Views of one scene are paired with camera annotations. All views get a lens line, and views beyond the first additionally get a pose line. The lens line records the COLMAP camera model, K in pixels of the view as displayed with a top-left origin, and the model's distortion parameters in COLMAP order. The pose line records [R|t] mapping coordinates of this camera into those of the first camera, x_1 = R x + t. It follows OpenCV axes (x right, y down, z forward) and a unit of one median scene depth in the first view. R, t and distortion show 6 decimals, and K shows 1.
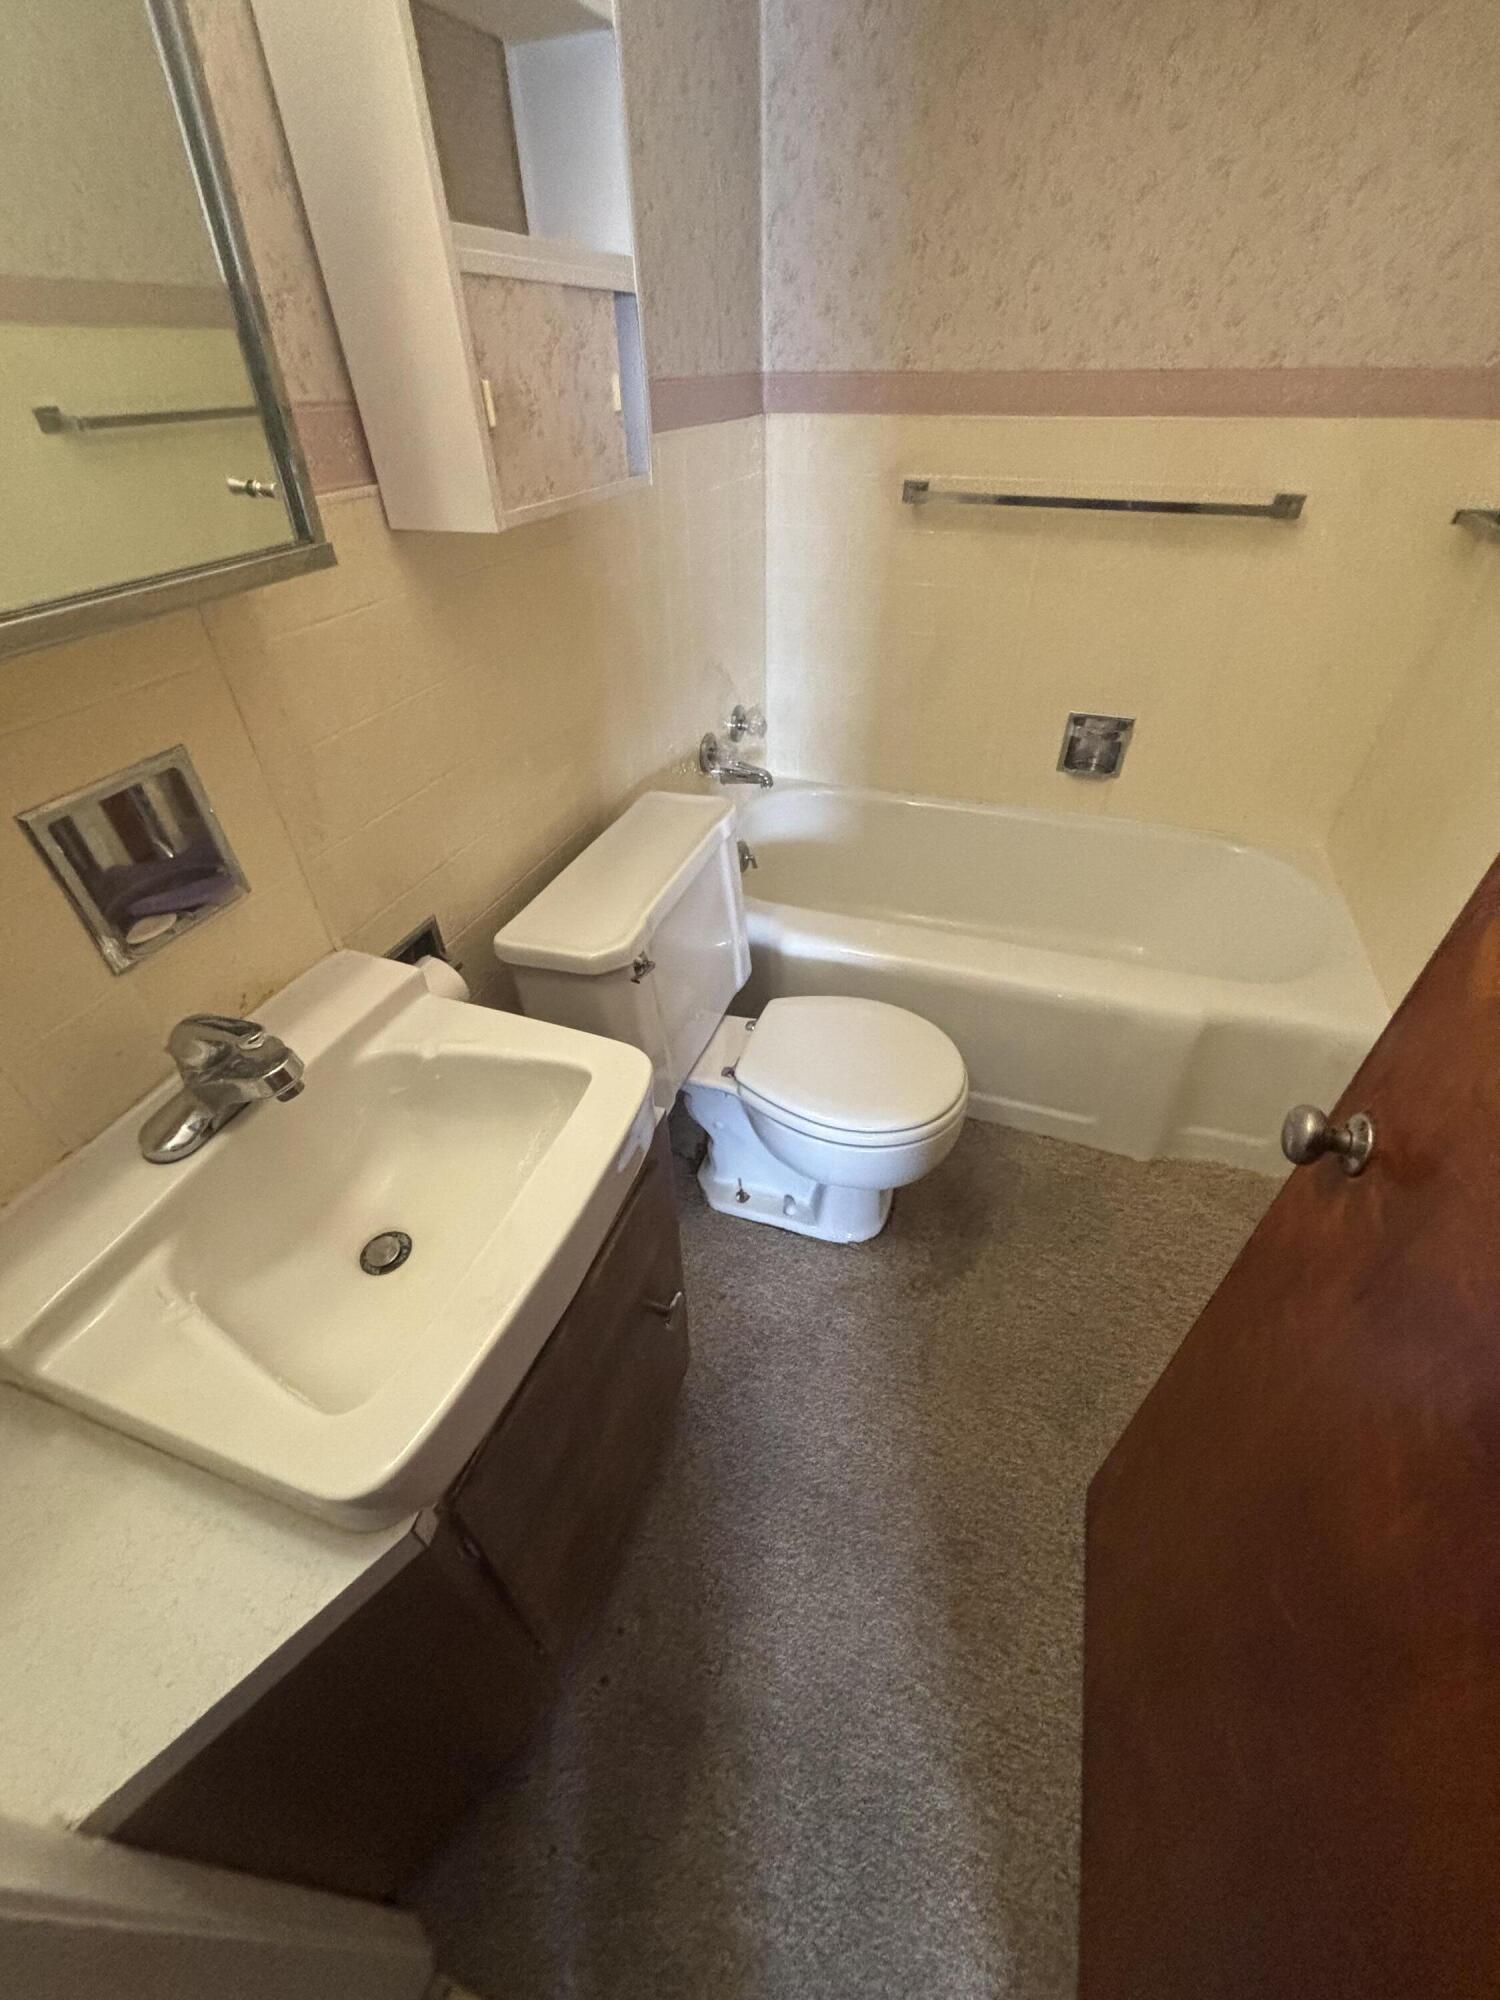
lens RADIAL K [[800.1, 0, 751.0], [0, 800.1, 999.2], [0, 0, 1]] dist [-0.004969, 0.000349]
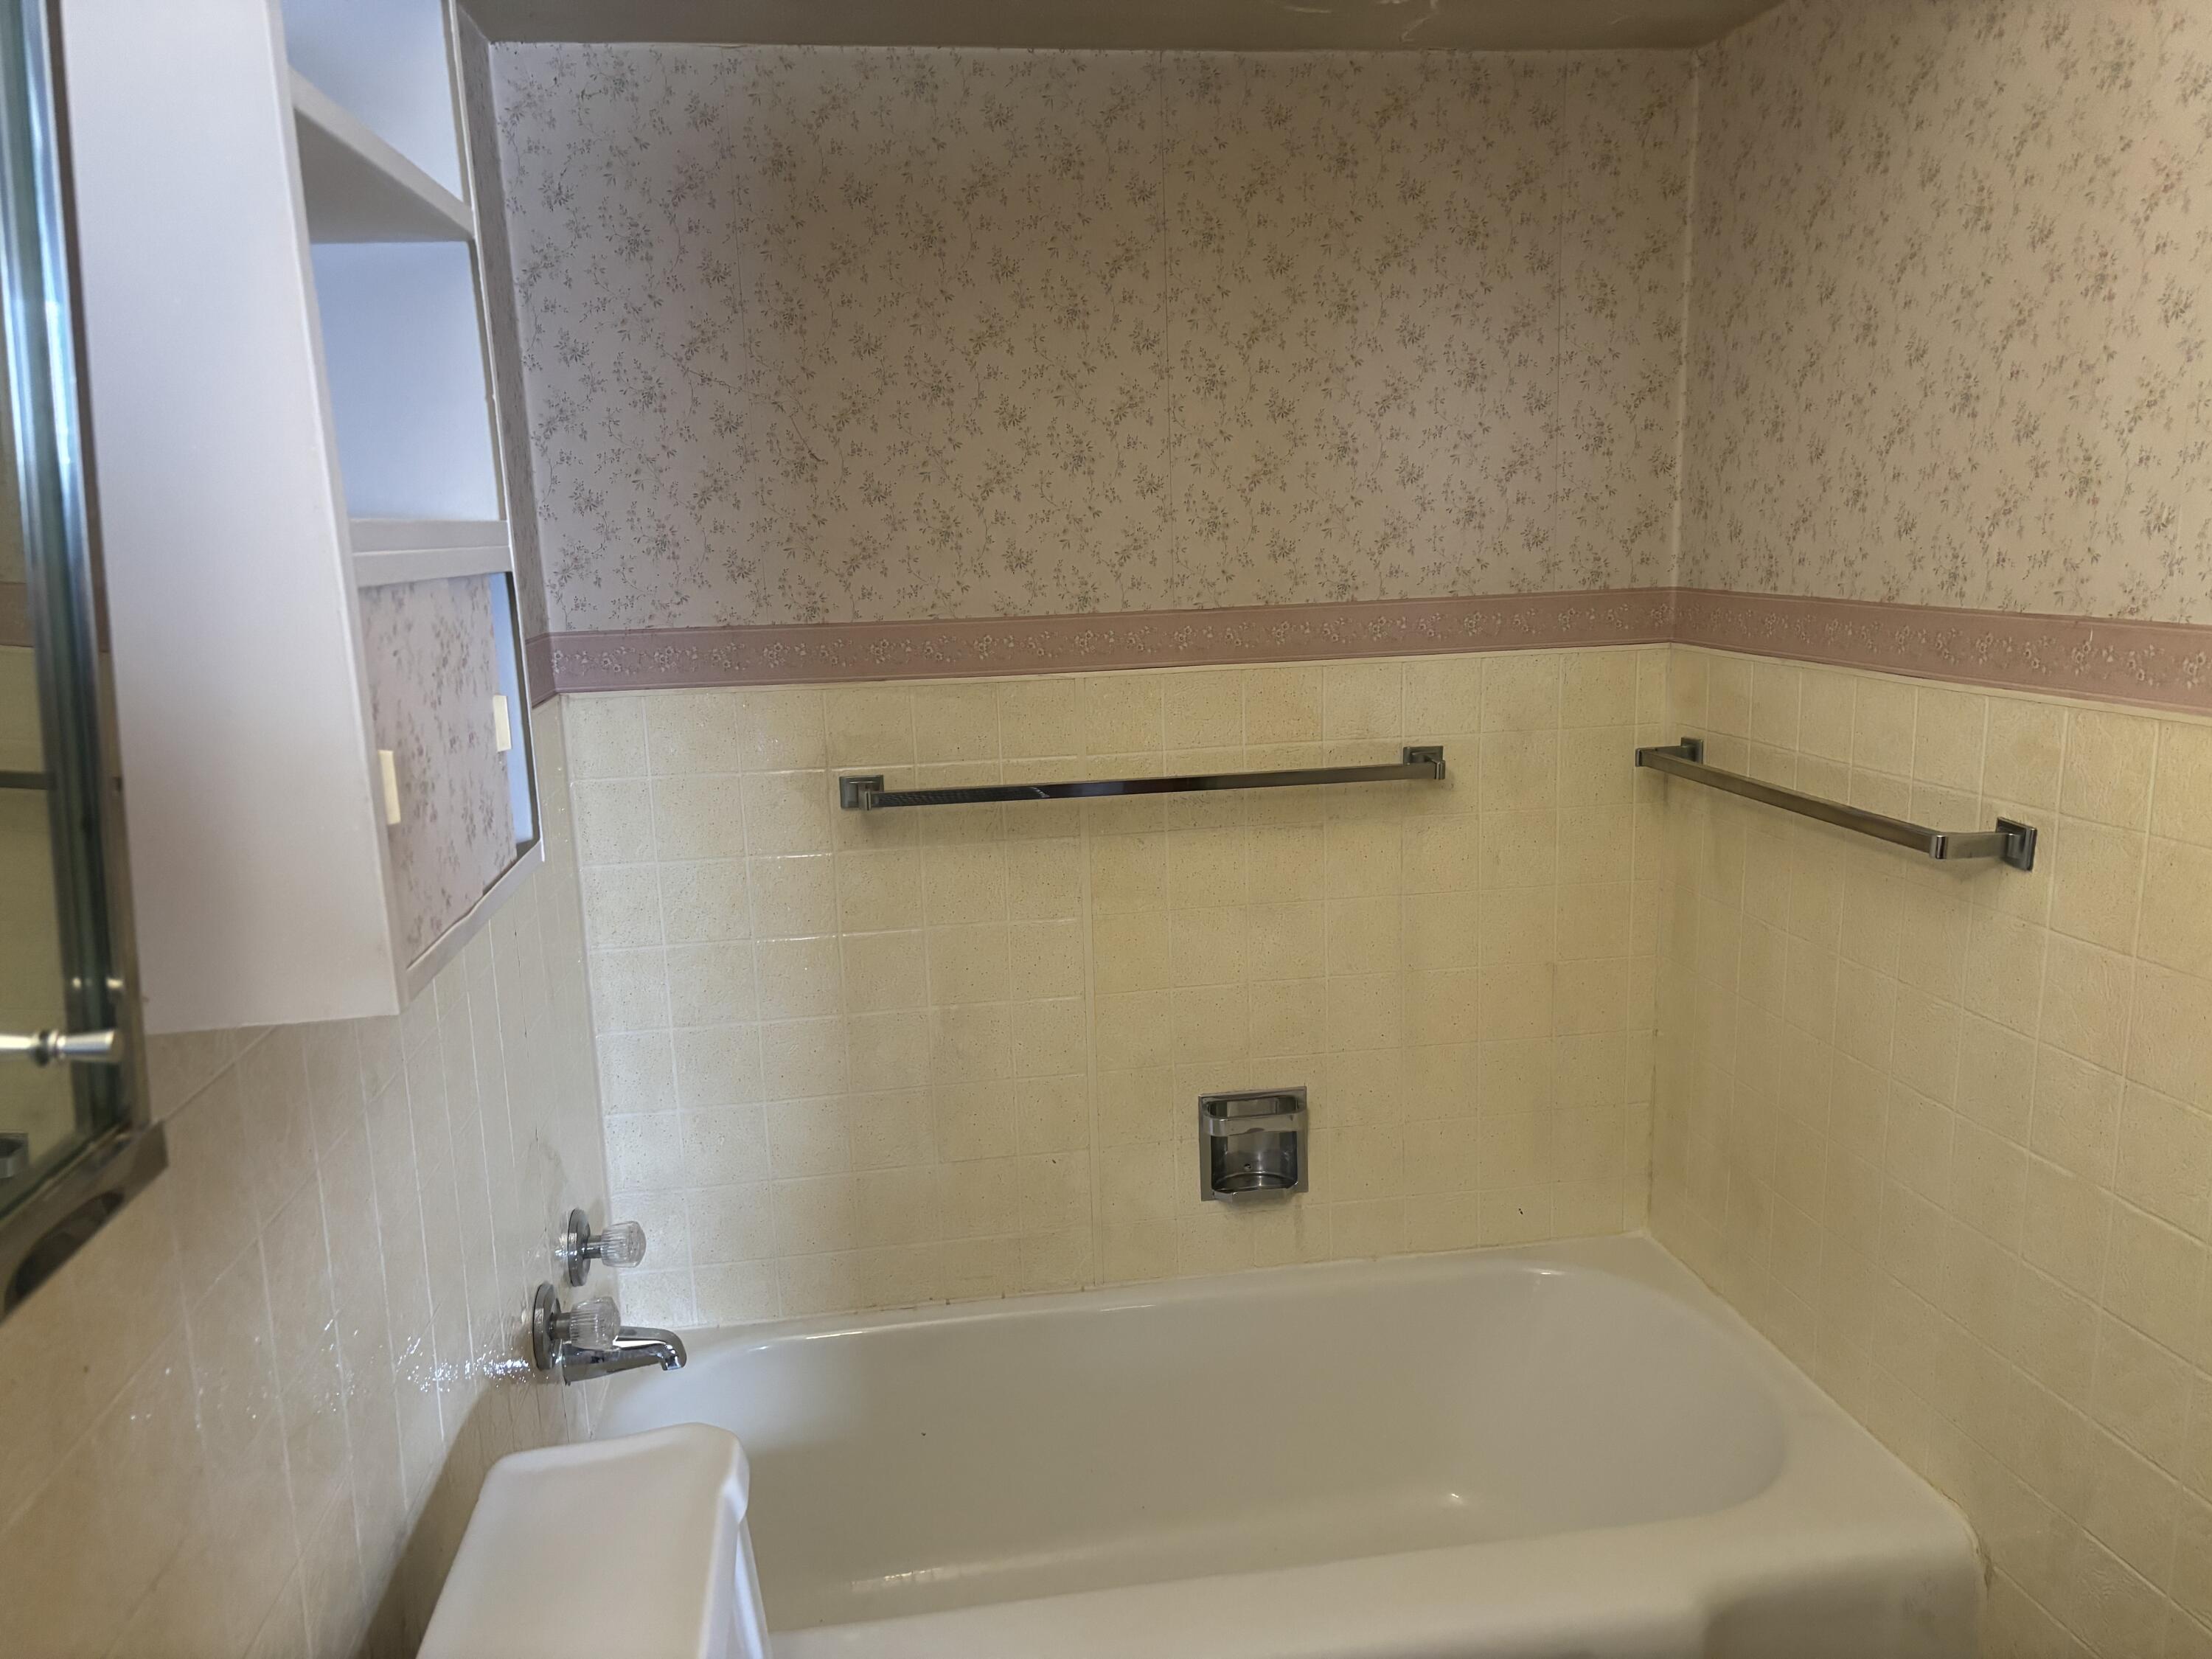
lens RADIAL K [[1654.1, 0, 1105.8], [0, 1654.1, 838.8], [0, 0, 1]] dist [0.031842, -0.000415]
pose [[0.886373, -0.104429, 0.451040, -0.179532], [0.308840, 0.859157, -0.408004, -0.069832], [-0.344907, 0.500943, 0.793785, 0.016484]]
